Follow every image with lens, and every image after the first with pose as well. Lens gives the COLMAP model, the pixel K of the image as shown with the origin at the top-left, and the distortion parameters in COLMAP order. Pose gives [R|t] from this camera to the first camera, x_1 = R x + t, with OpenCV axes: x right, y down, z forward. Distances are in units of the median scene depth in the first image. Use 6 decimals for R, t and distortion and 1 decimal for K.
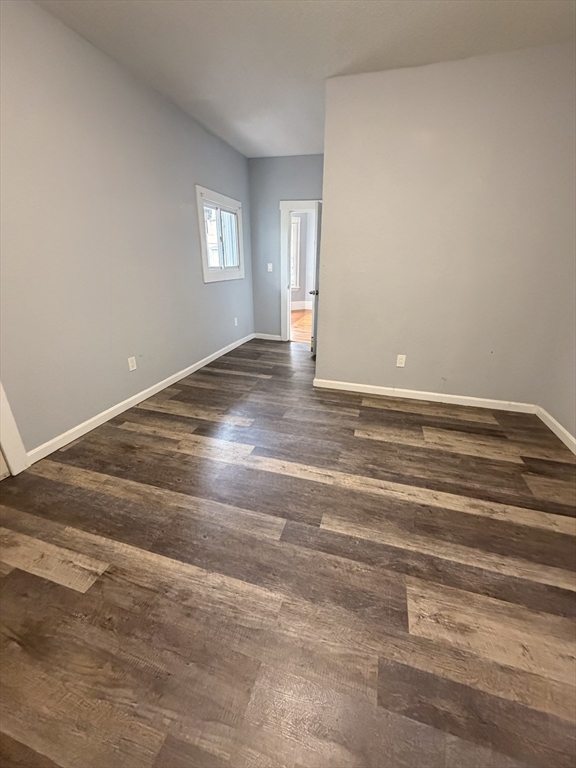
lens RADIAL K [[306.7, 0, 291.8], [0, 306.7, 384.2], [0, 0, 1]] dist [0.008266, 0.000118]
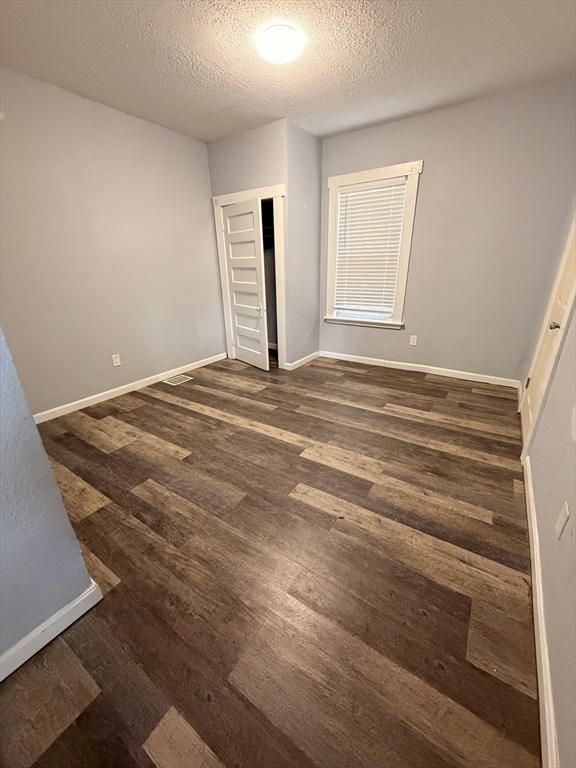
lens RADIAL K [[306.7, 0, 284.8], [0, 306.7, 384.7], [0, 0, 1]] dist [0.008266, 0.000118]
pose [[-0.950154, -0.105036, 0.293557, -0.375259], [0.127088, 0.729298, 0.672290, -0.683621], [-0.284705, 0.676086, -0.679596, 1.692081]]
